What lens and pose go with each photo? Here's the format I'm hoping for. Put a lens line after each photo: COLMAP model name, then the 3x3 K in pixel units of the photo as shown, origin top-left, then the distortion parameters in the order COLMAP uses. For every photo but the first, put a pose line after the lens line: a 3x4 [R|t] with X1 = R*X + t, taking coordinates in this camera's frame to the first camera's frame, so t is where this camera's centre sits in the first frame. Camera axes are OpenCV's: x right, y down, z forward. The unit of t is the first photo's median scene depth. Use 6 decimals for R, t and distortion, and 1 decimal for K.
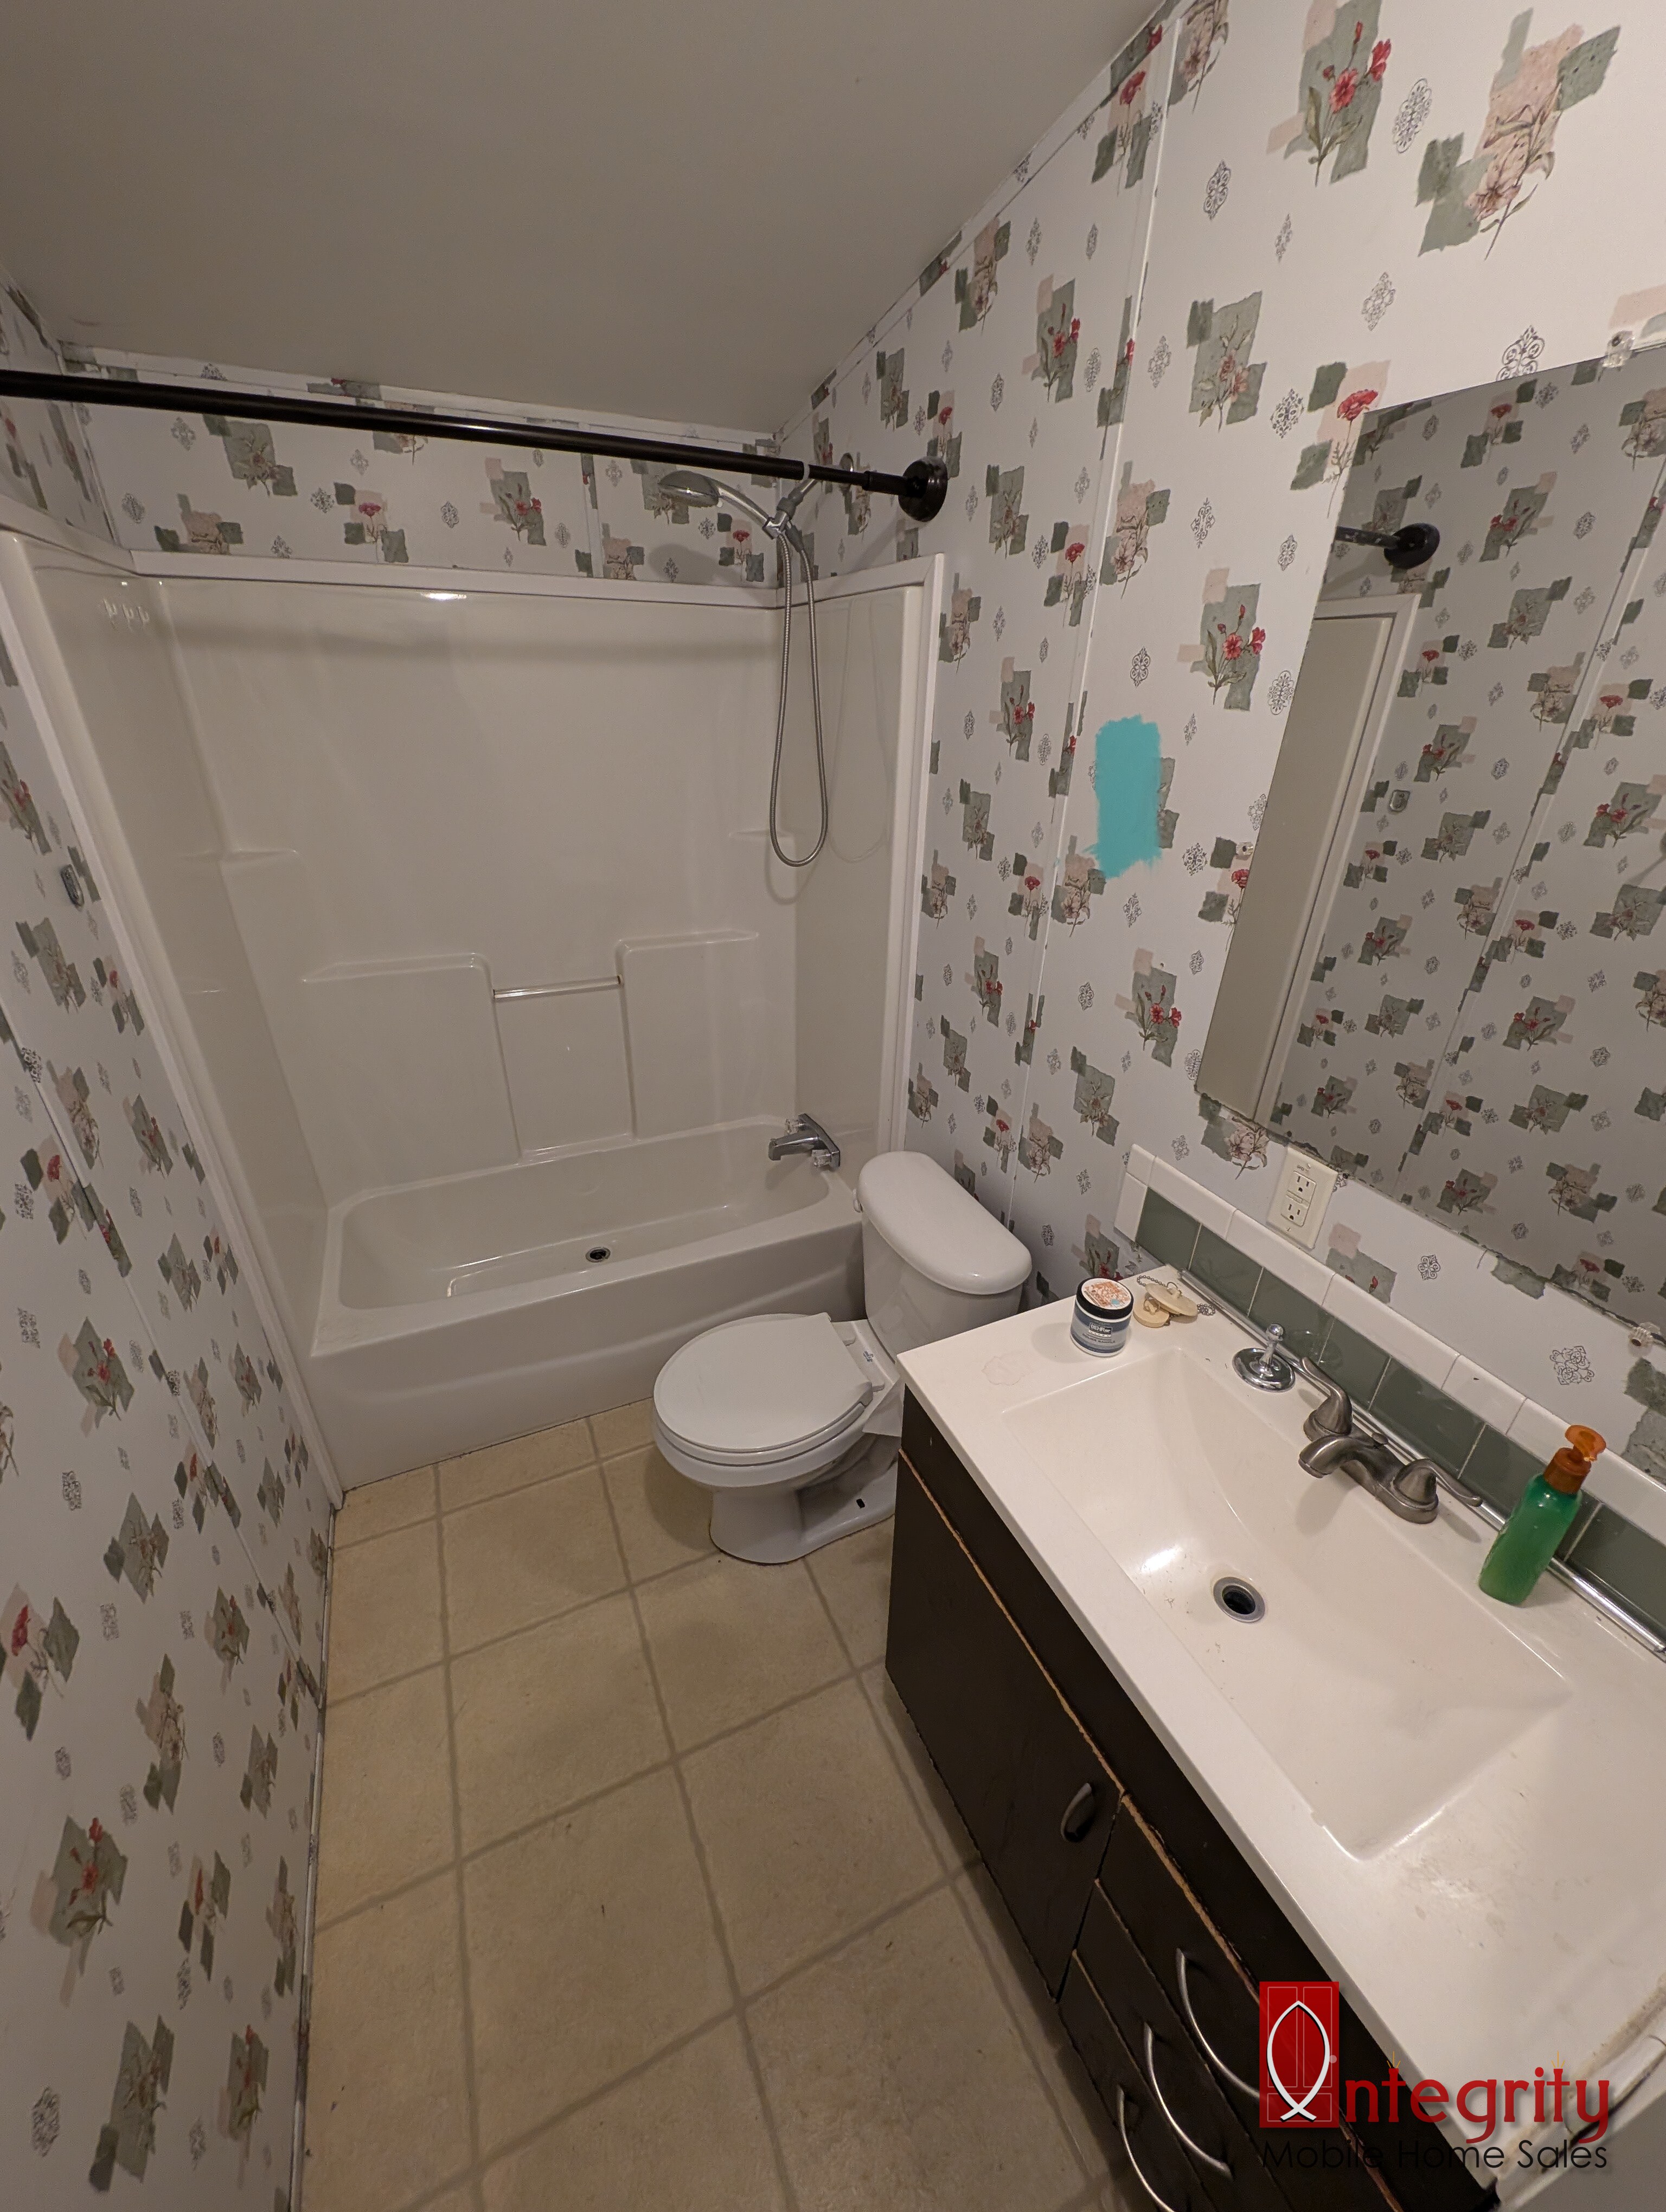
lens RADIAL K [[845.2, 0, 826.6], [0, 845.2, 1108.2], [0, 0, 1]] dist [0.003898, -0.001864]
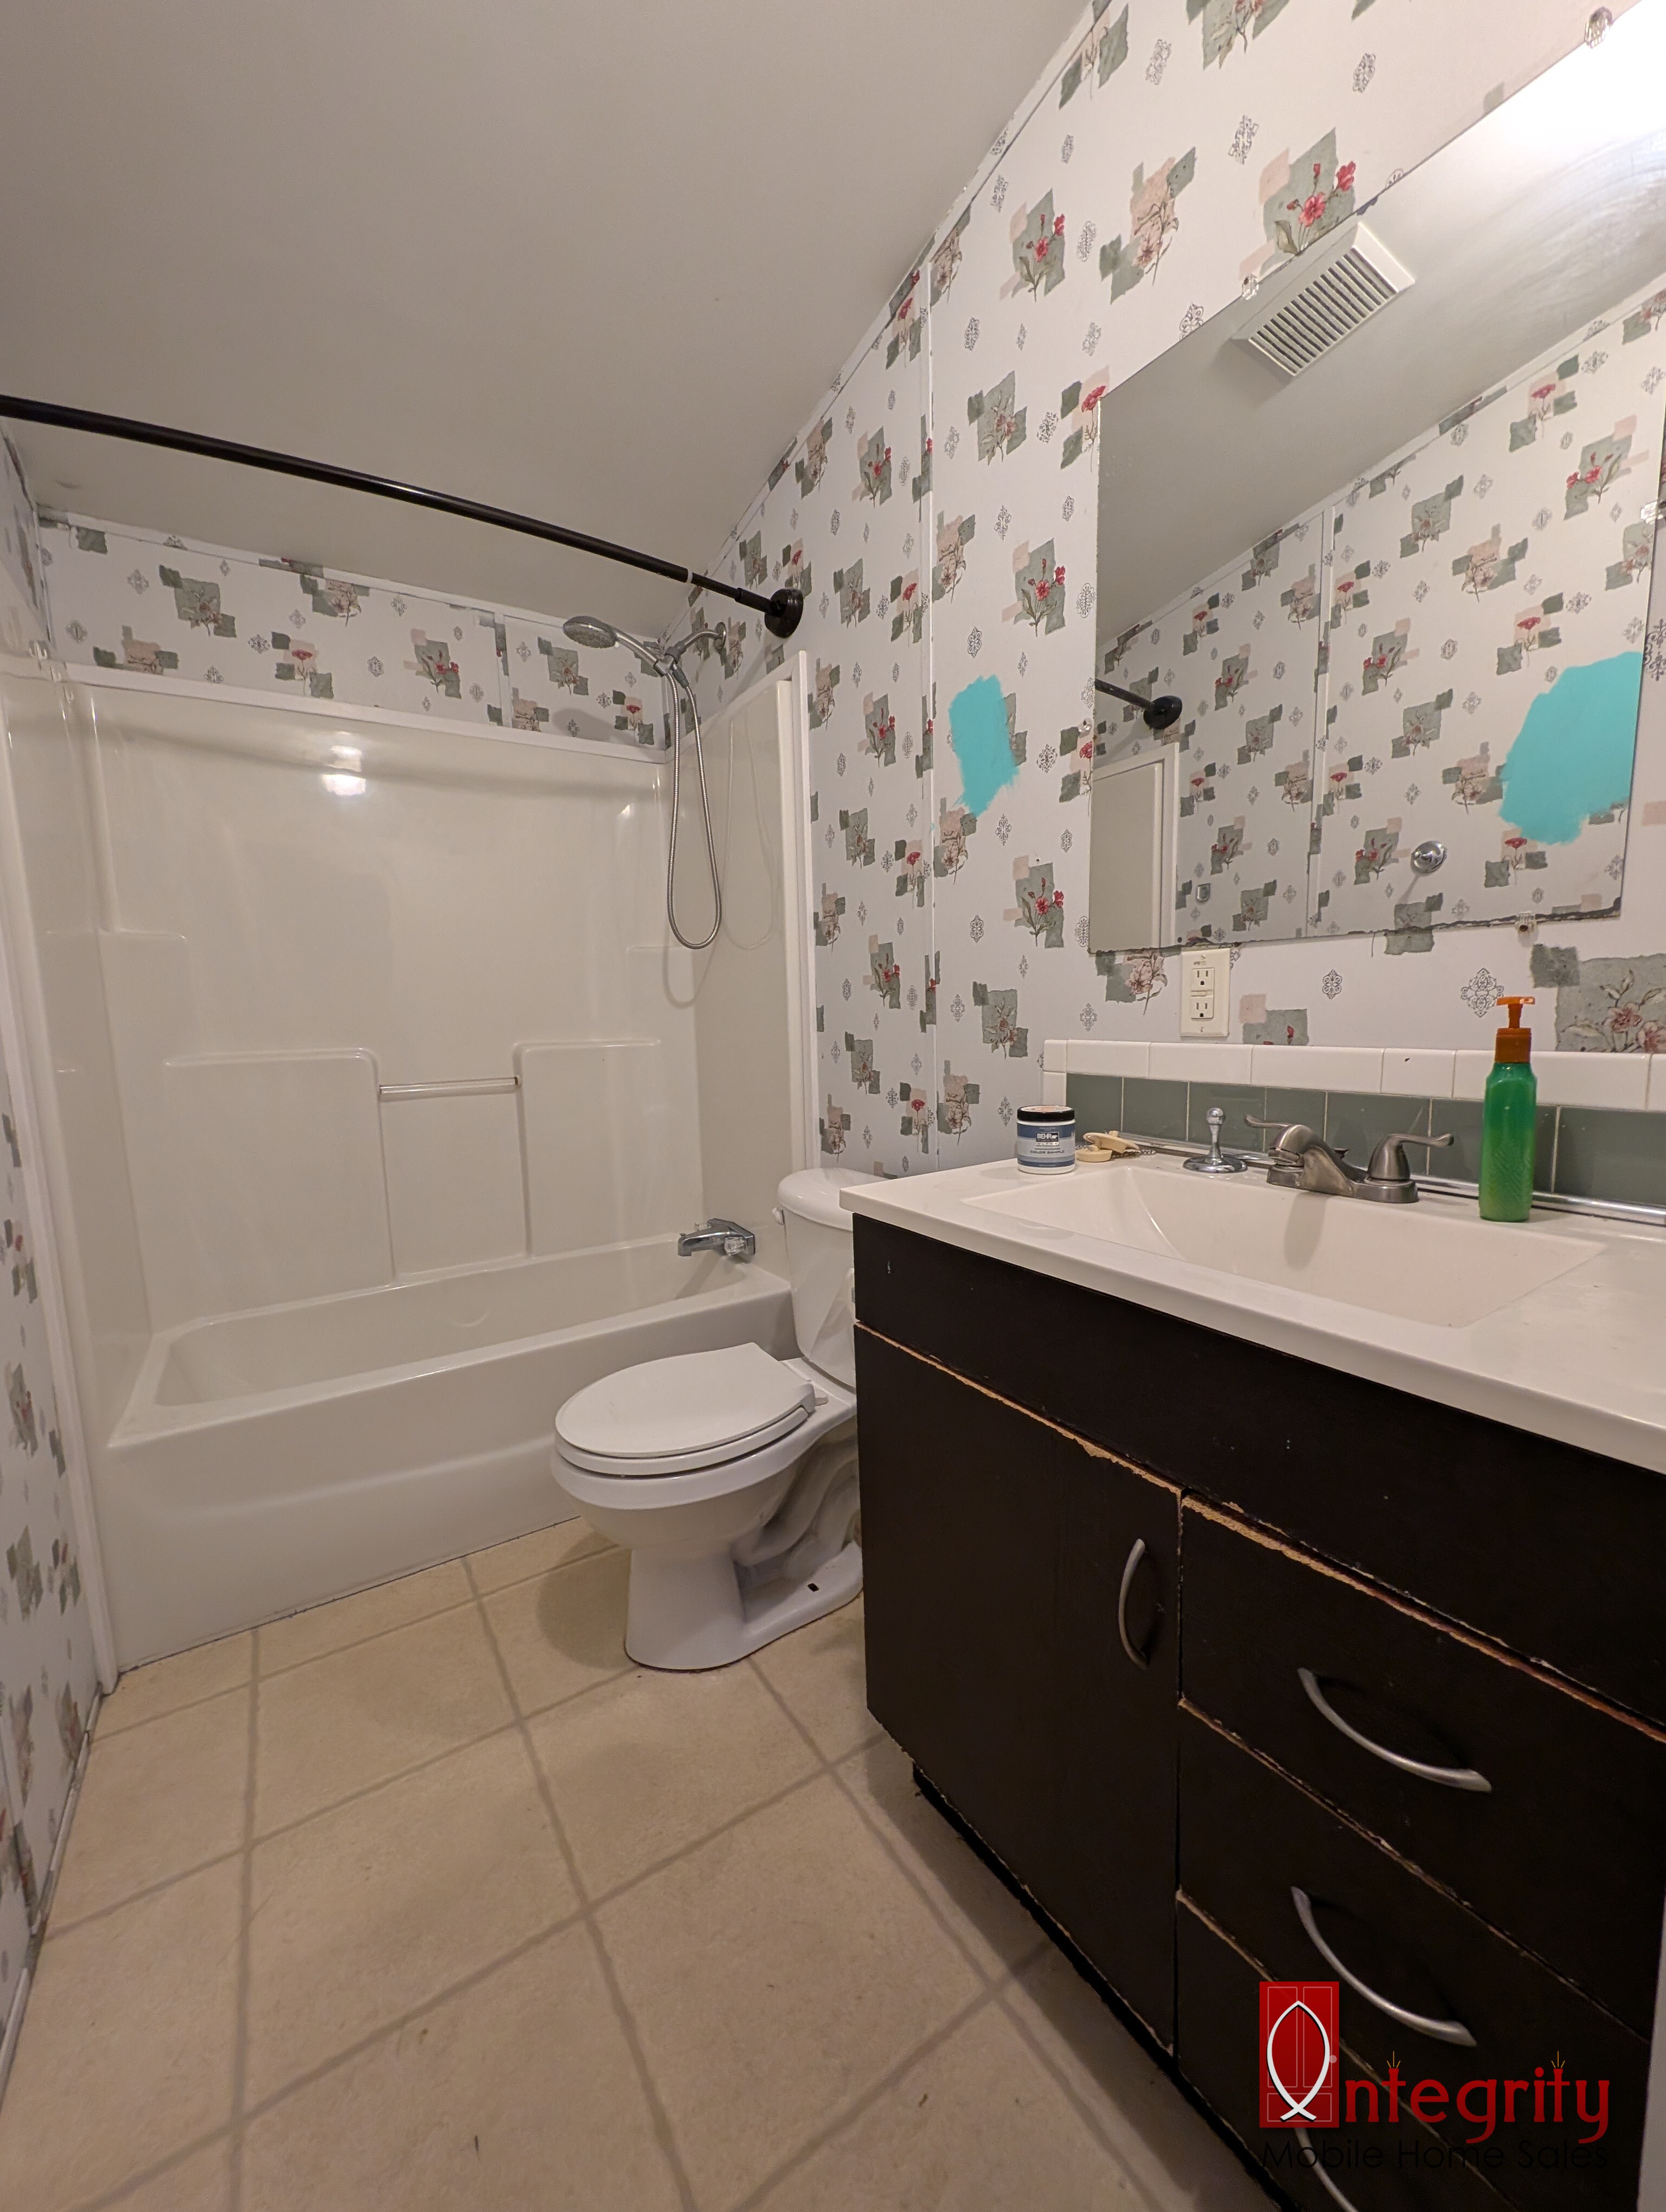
lens RADIAL K [[845.2, 0, 827.8], [0, 845.2, 1119.1], [0, 0, 1]] dist [0.003898, -0.001864]
pose [[0.988806, -0.059583, 0.136793, -0.036545], [0.103508, 0.934248, -0.341272, 0.386531], [-0.107464, 0.351611, 0.929958, 0.091907]]
